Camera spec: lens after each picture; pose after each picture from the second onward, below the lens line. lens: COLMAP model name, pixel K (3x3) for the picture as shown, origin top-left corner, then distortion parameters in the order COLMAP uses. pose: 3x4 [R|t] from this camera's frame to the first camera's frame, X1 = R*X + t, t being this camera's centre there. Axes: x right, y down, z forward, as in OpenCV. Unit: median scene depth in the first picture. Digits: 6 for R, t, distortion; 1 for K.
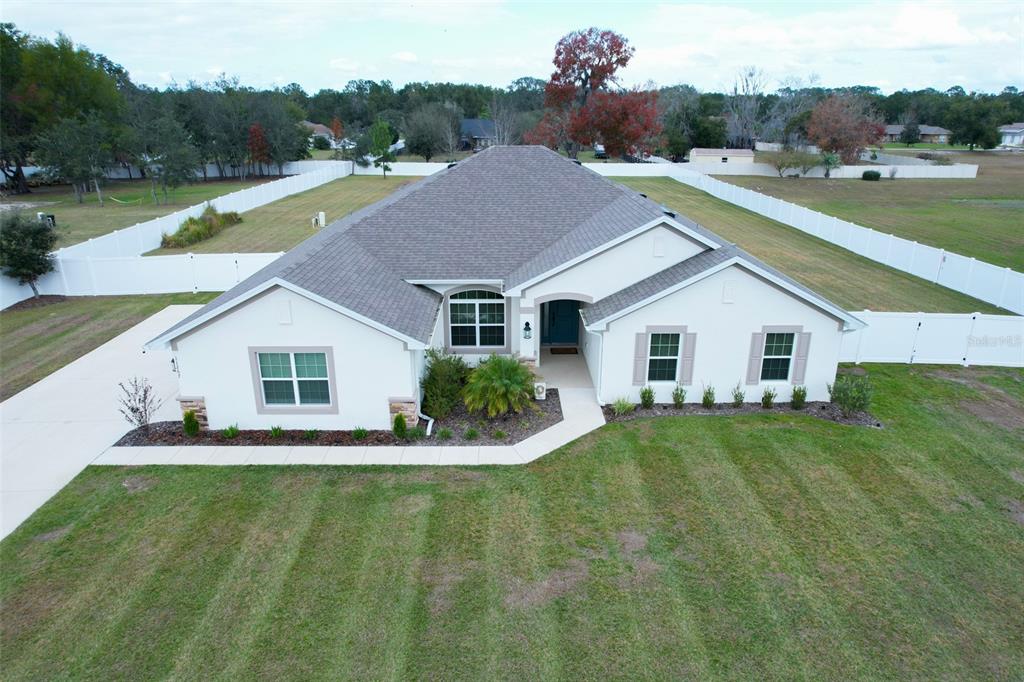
lens RADIAL K [[655.7, 0, 514.9], [0, 655.7, 340.2], [0, 0, 1]] dist [-0.079474, 0.073430]
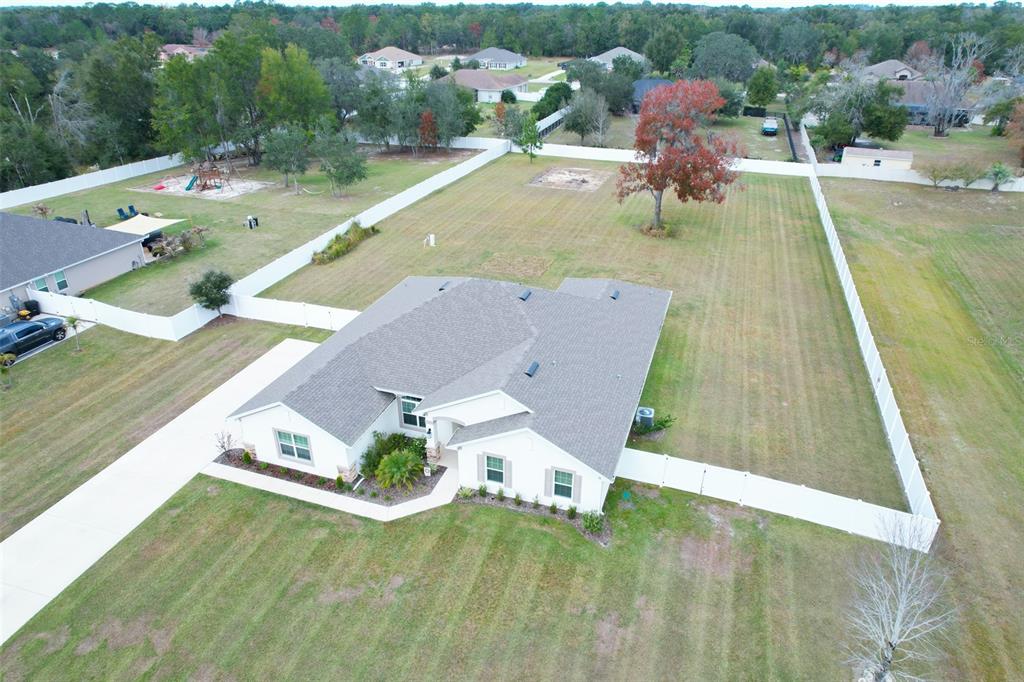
lens RADIAL K [[655.7, 0, 514.9], [0, 655.7, 340.2], [0, 0, 1]] dist [-0.079474, 0.073430]
pose [[0.942993, 0.153322, -0.295393, 0.682412], [-0.111011, 0.981637, 0.155129, -0.531862], [0.313753, -0.113494, 0.942697, -0.479041]]
